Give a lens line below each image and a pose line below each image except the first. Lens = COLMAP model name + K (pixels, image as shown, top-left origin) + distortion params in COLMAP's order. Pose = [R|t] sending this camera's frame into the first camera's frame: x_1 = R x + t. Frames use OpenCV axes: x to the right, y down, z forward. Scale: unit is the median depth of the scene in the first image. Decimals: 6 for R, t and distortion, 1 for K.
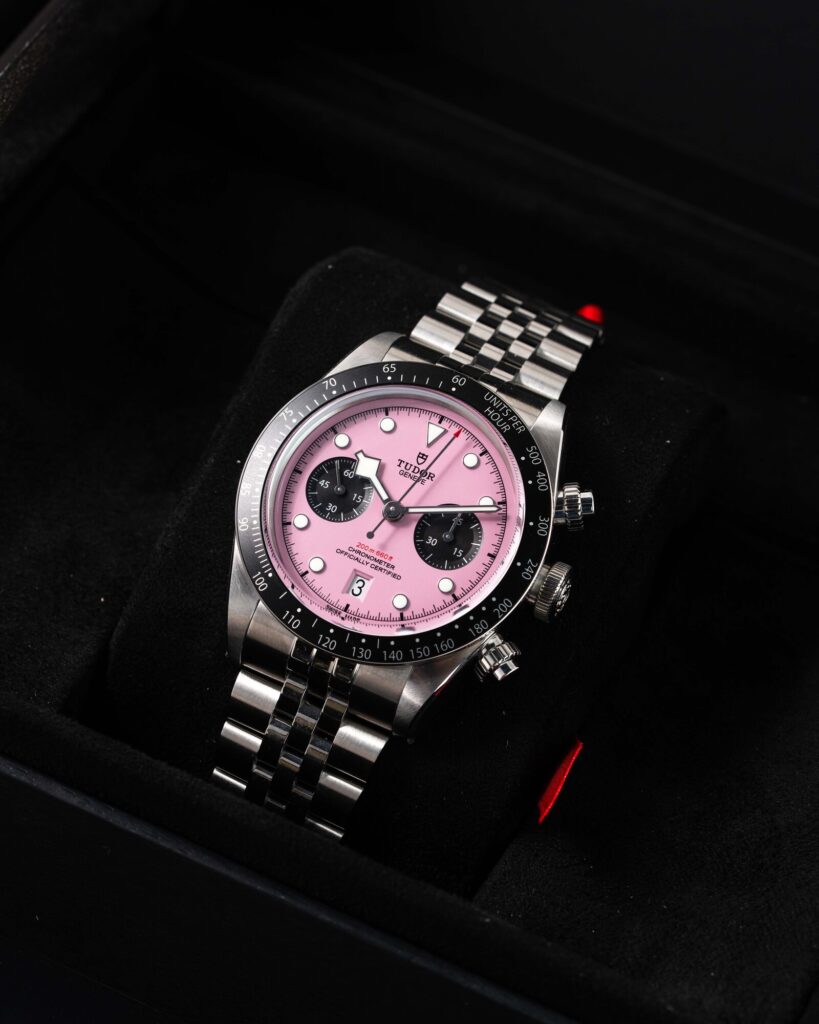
lens RADIAL K [[4129.7, 0, 409.5], [0, 4129.7, 512.0], [0, 0, 1]] dist [0.029608, -3.276822]
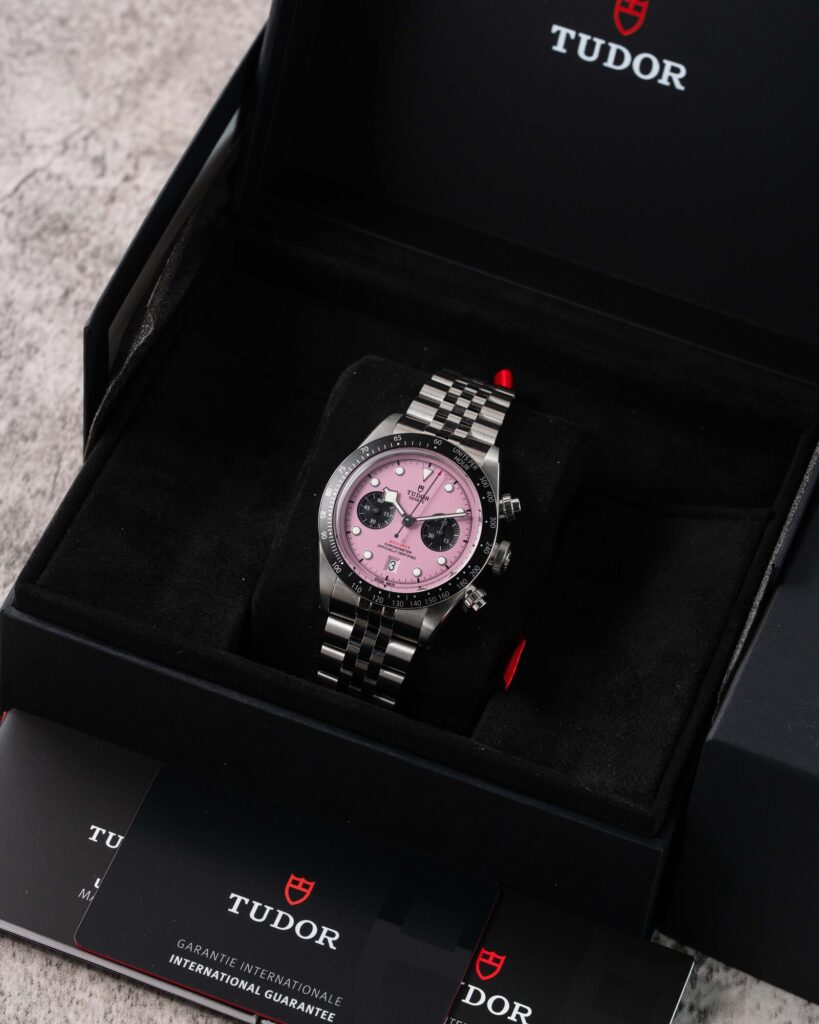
lens RADIAL K [[4129.7, 0, 409.5], [0, 4129.7, 512.0], [0, 0, 1]] dist [0.029608, -3.276822]
pose [[0.995625, -0.090955, 0.021419, -0.040619], [0.088720, 0.992085, 0.088864, -0.160307], [-0.029332, -0.086574, 0.995813, -0.757920]]
